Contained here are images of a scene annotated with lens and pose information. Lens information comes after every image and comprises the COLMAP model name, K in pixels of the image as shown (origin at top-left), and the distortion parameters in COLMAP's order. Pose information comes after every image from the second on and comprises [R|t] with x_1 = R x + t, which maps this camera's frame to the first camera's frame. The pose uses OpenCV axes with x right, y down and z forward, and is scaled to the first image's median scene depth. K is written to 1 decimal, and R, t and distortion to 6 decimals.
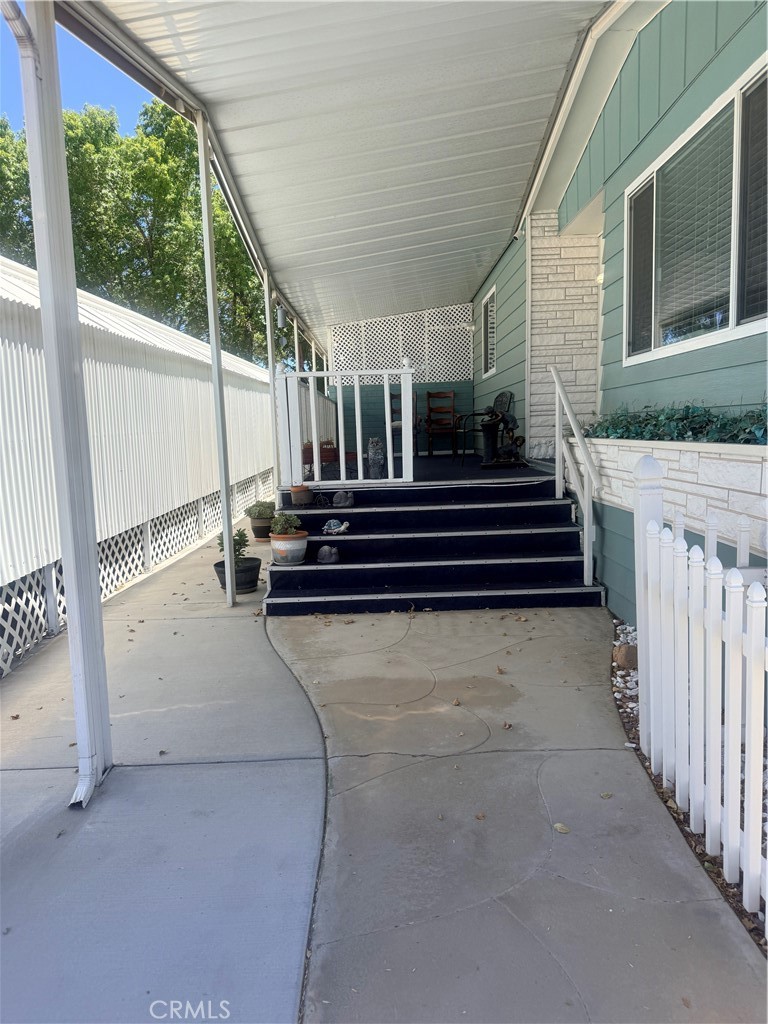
lens RADIAL K [[718.2, 0, 379.5], [0, 718.2, 515.9], [0, 0, 1]] dist [0.009438, -0.030404]
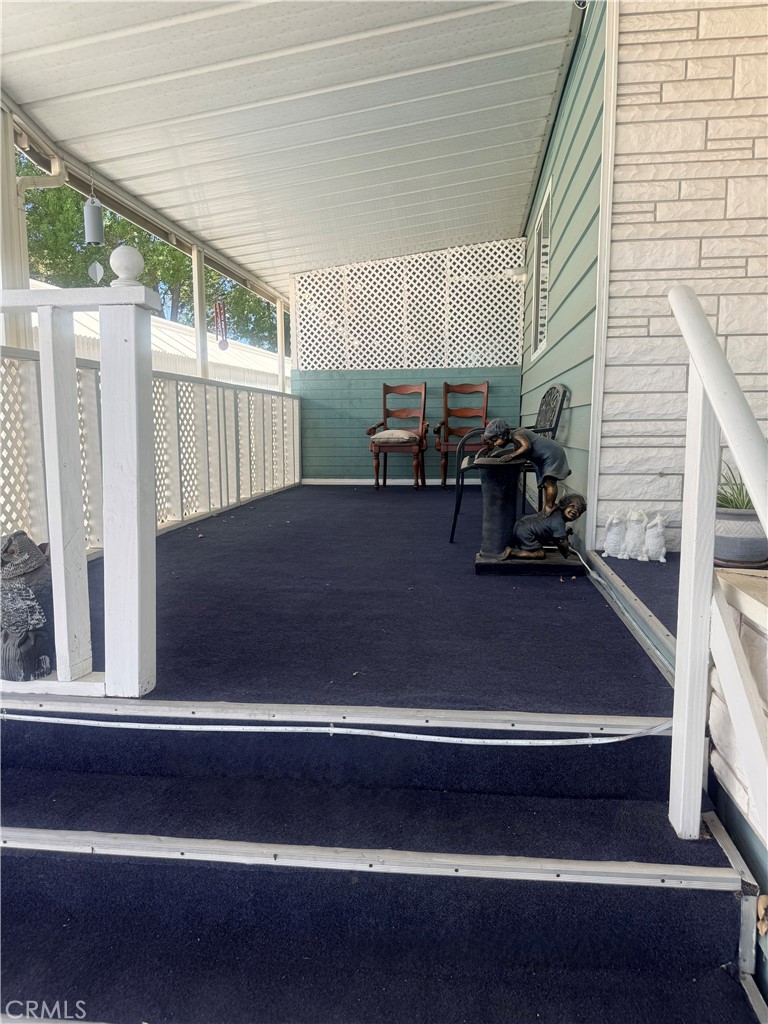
lens RADIAL K [[718.2, 0, 388.3], [0, 718.2, 503.7], [0, 0, 1]] dist [0.009438, -0.030404]
pose [[0.993191, 0.041222, -0.108956, 0.136454], [-0.041617, 0.999133, -0.001358, -0.101831], [0.108806, 0.005883, 0.994046, 0.588545]]
